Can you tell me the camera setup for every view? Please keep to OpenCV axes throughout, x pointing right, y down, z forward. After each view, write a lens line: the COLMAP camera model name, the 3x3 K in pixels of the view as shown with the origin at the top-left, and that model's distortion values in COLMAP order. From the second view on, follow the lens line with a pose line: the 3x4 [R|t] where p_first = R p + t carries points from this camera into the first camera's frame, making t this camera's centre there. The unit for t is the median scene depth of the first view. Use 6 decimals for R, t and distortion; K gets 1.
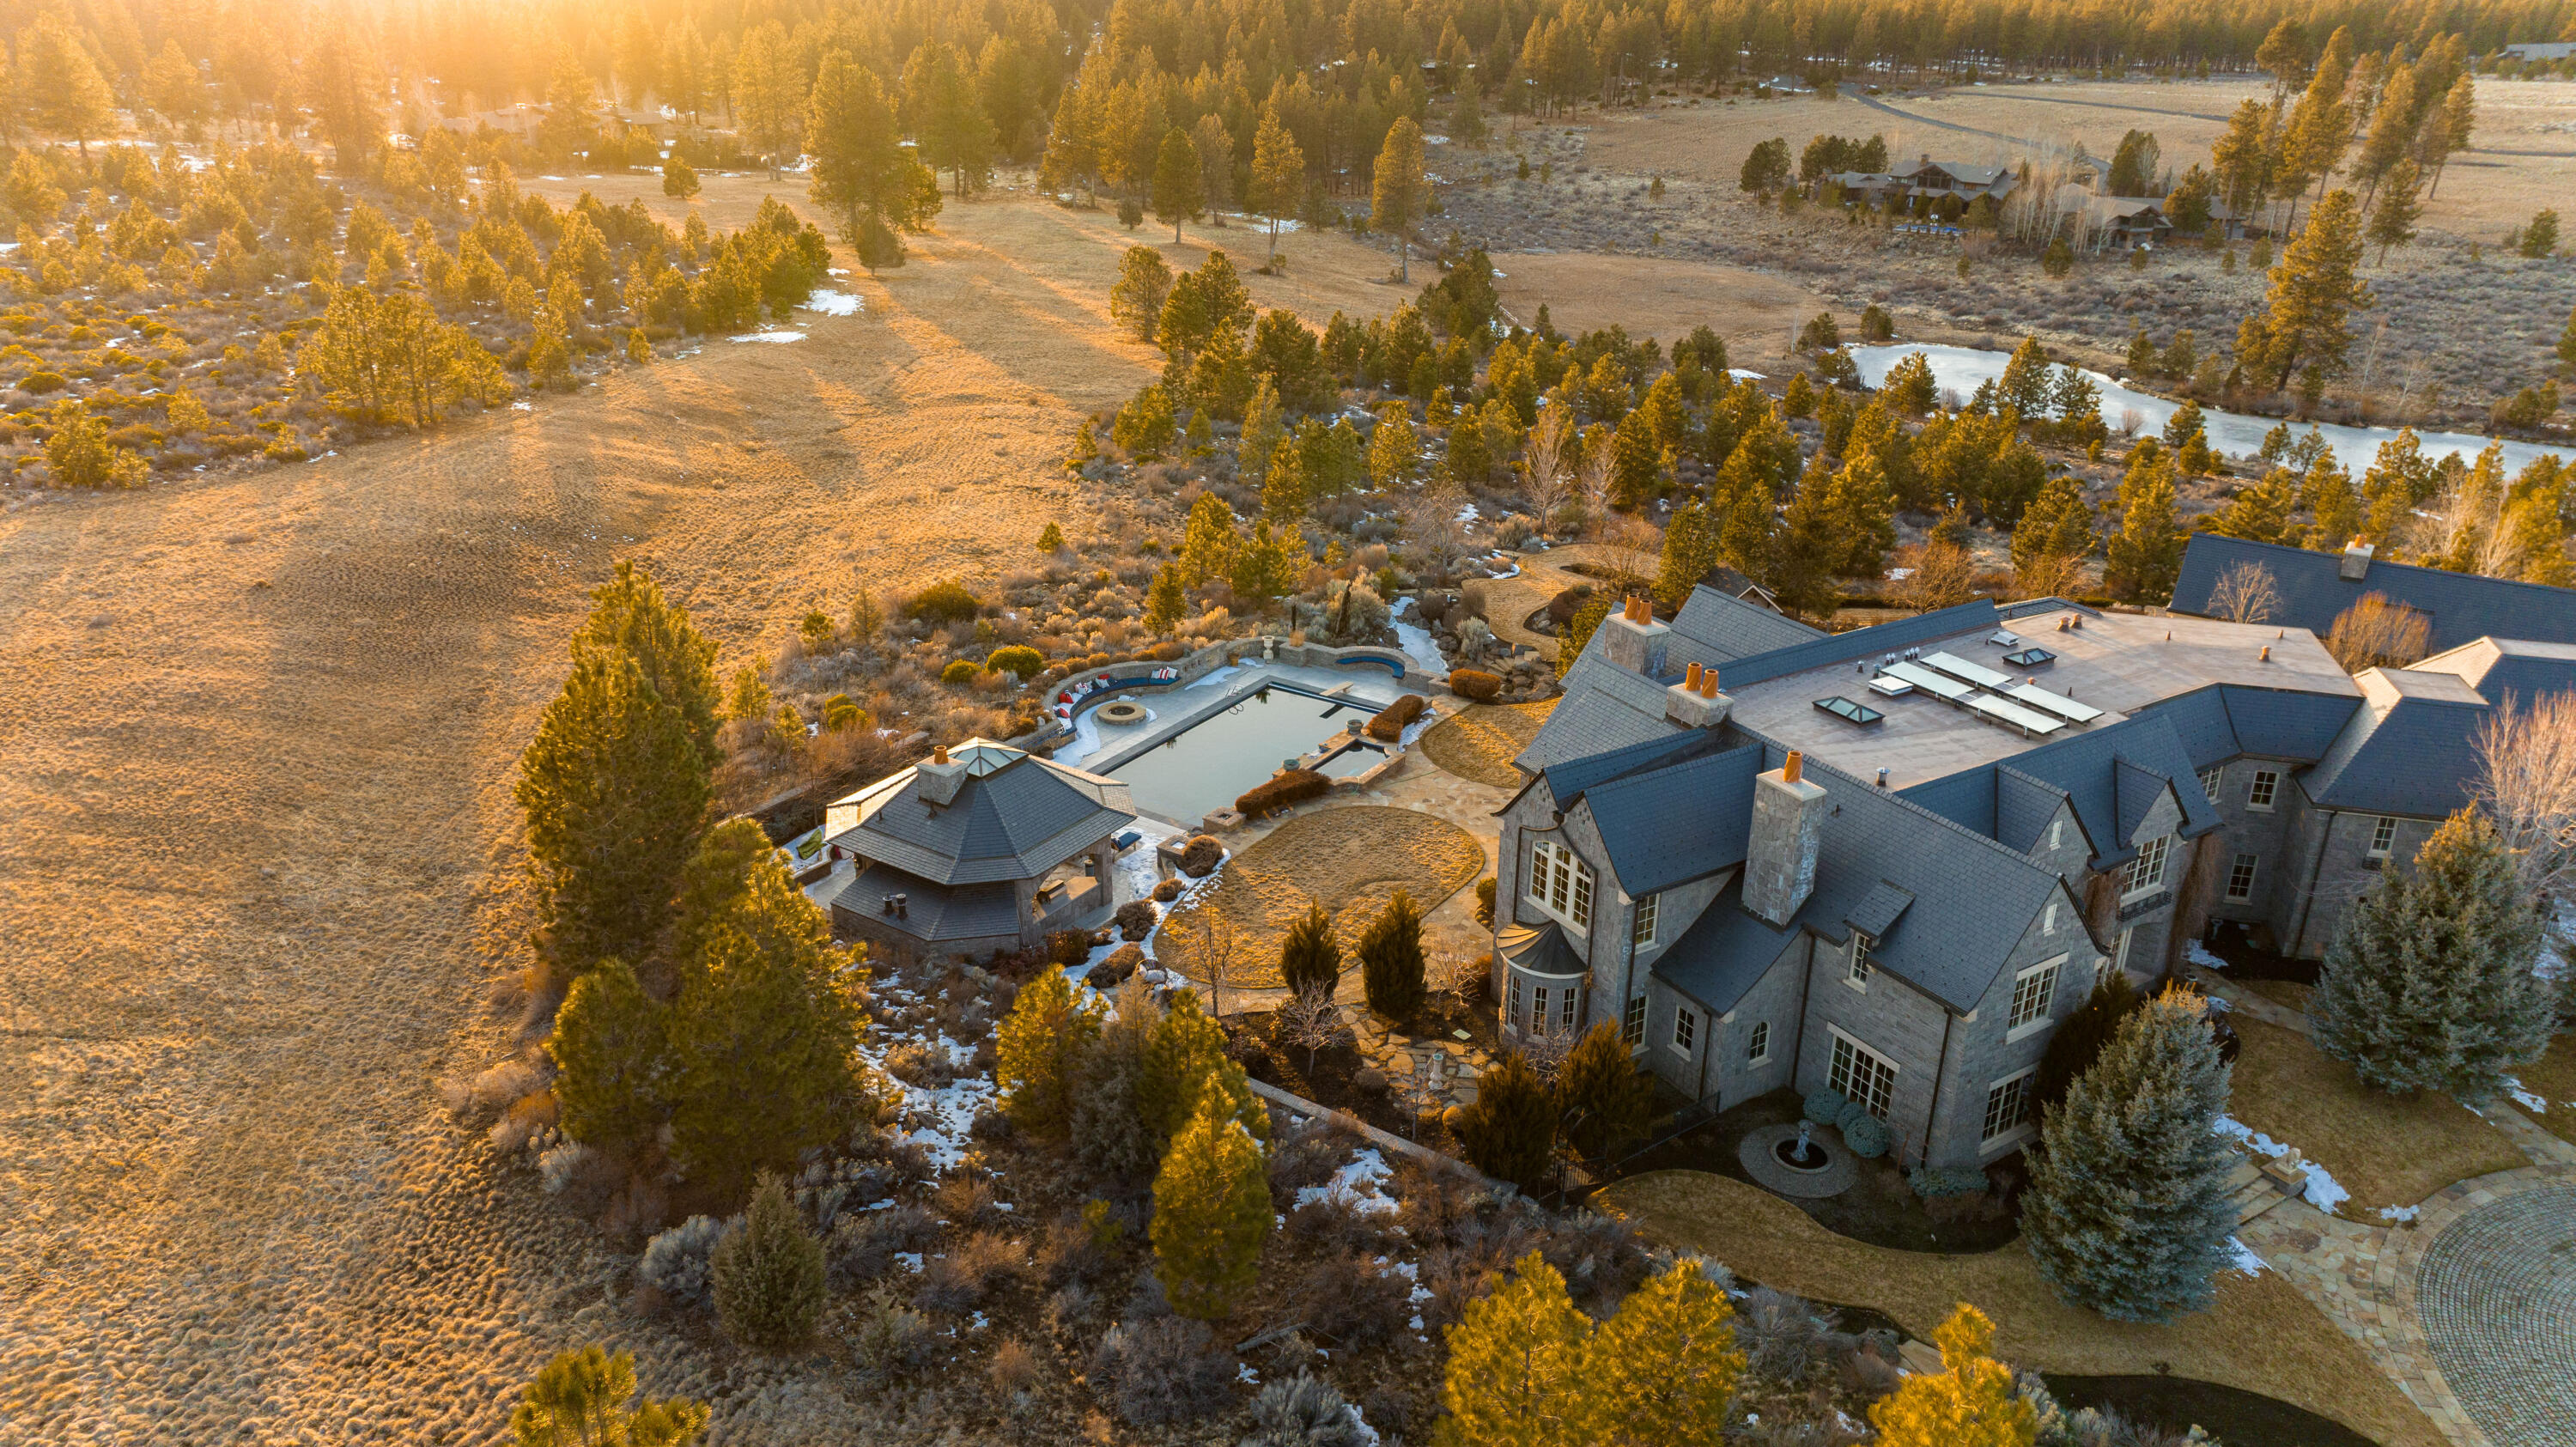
lens RADIAL K [[1701.7, 0, 1288.0], [0, 1701.7, 723.5], [0, 0, 1]] dist [-0.029889, 0.037104]
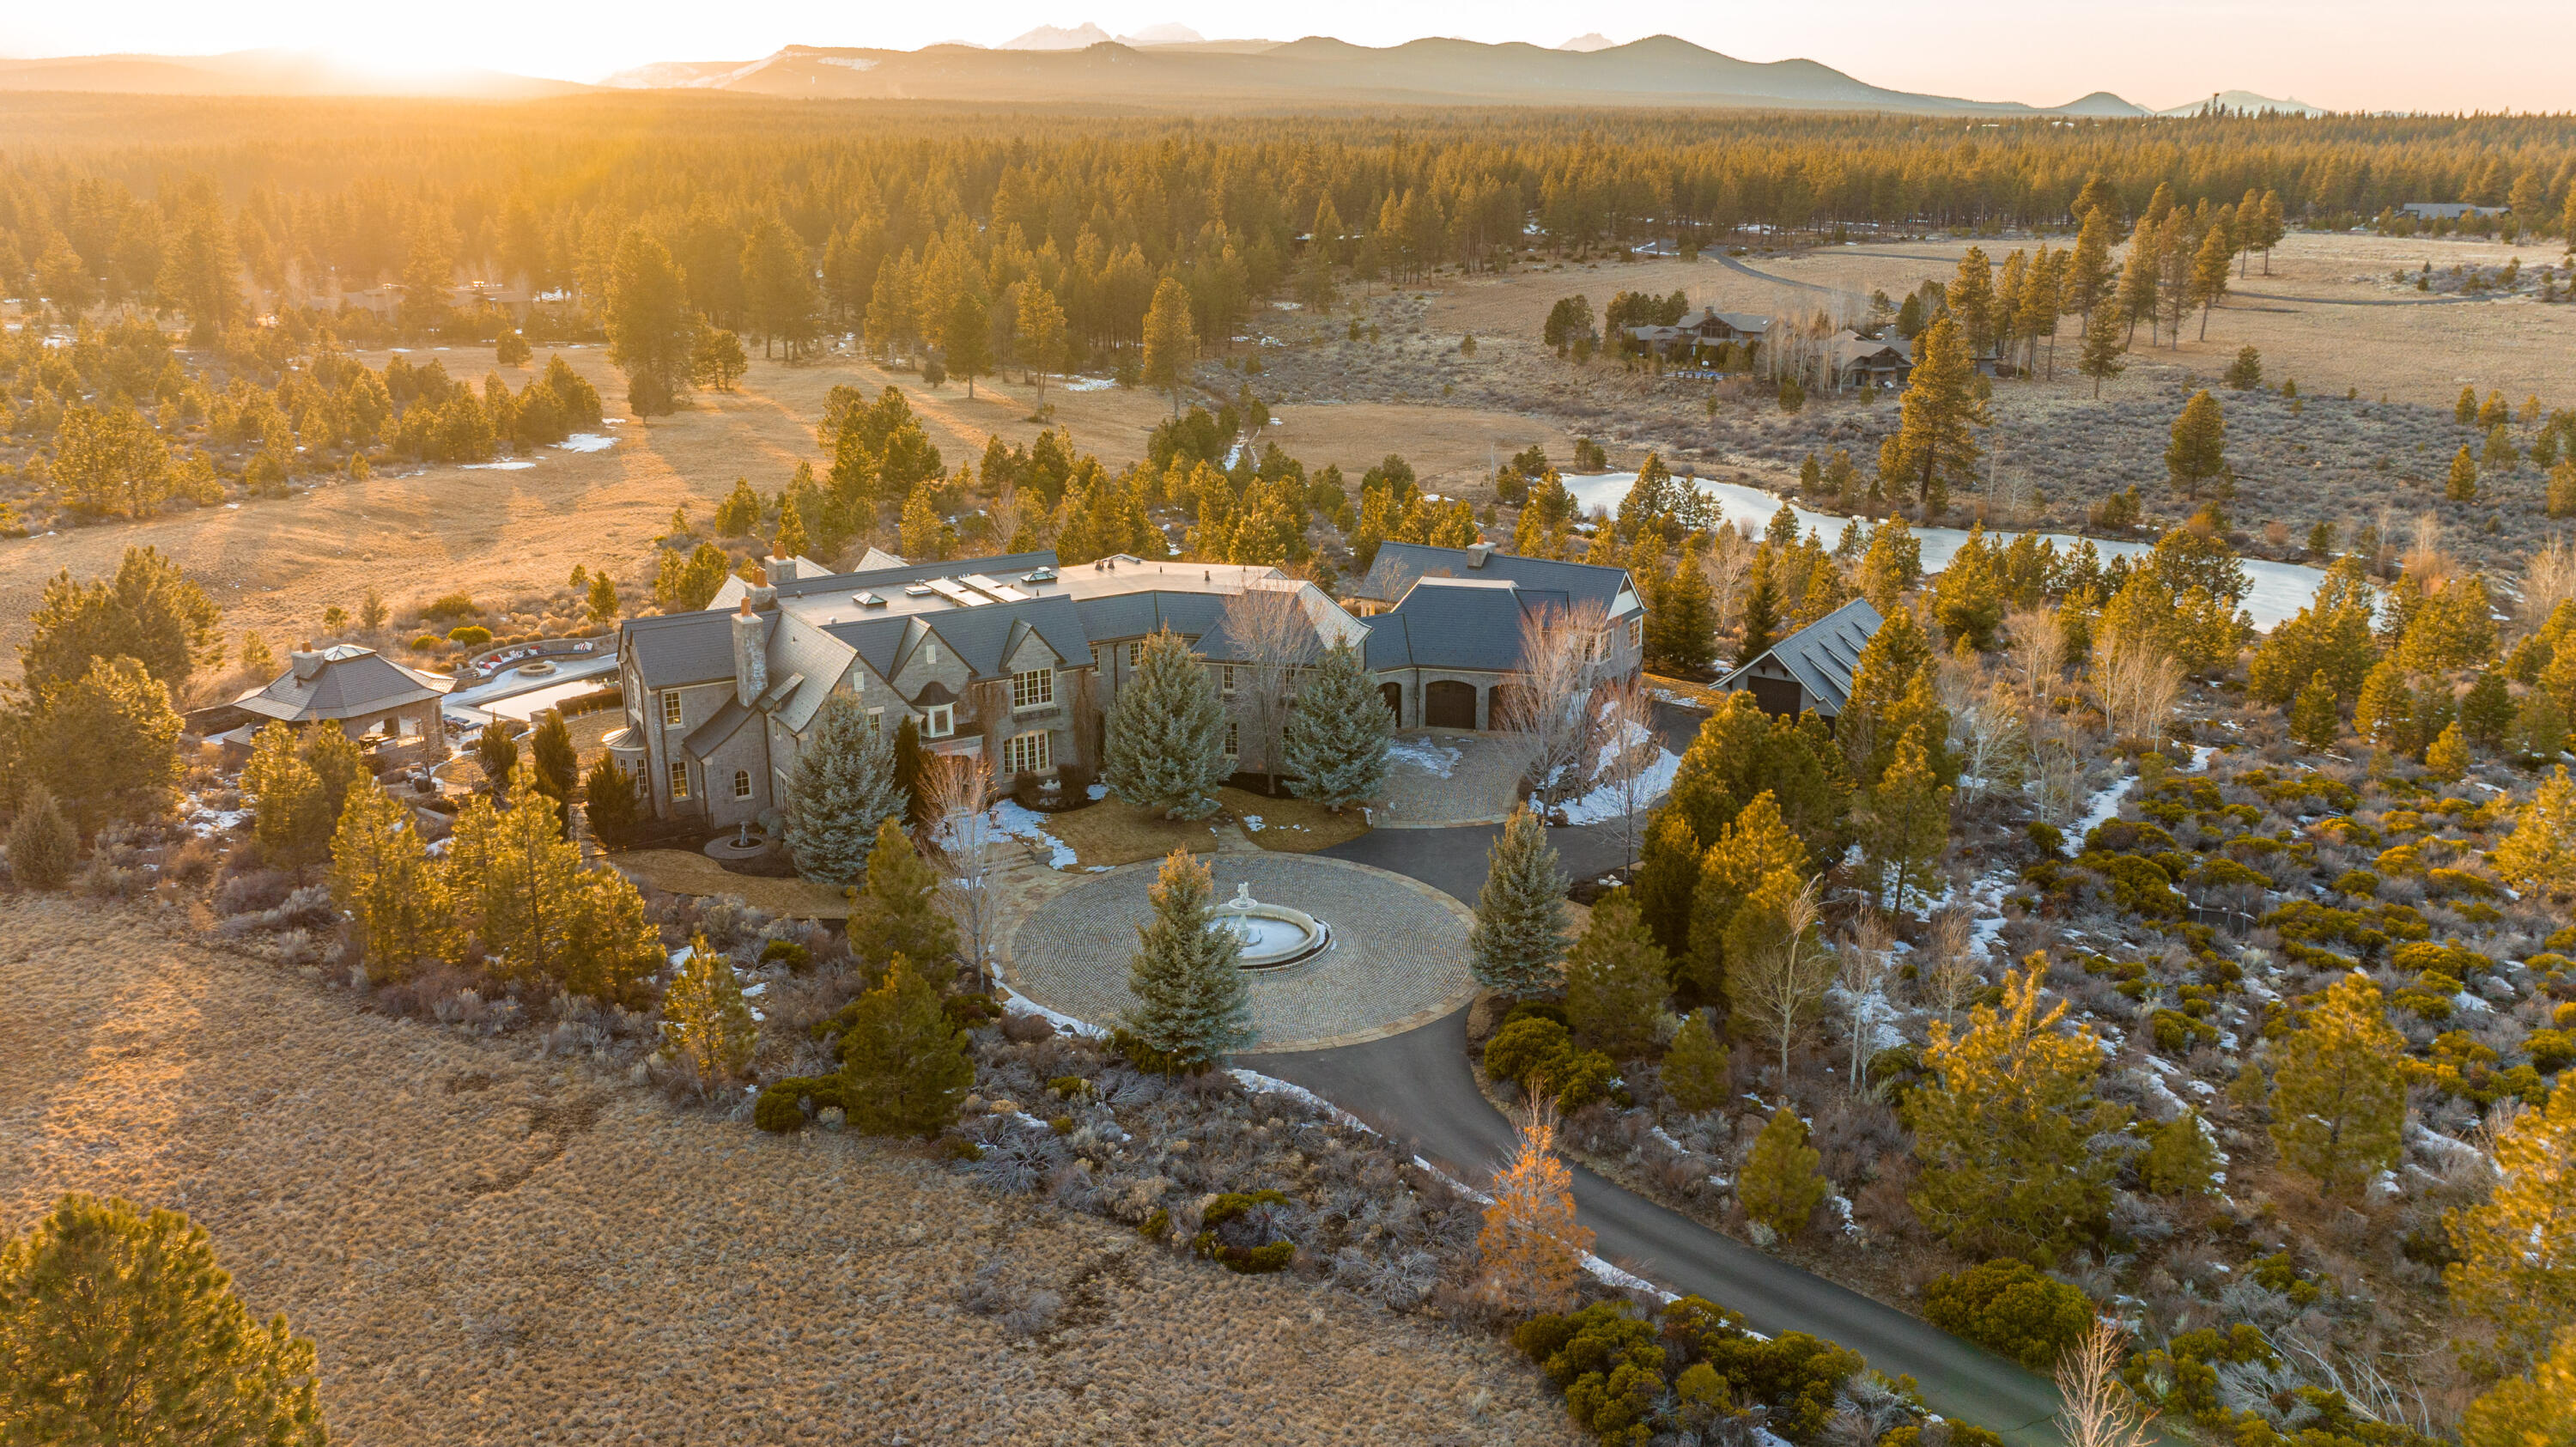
lens RADIAL K [[1892.6, 0, 1288.0], [0, 1892.6, 723.5], [0, 0, 1]] dist [0.003165, -0.004356]
pose [[0.999635, -0.012252, -0.024070, 0.161507], [0.009167, 0.992200, -0.124319, 0.068953], [0.025405, 0.124053, 0.991950, -0.147373]]
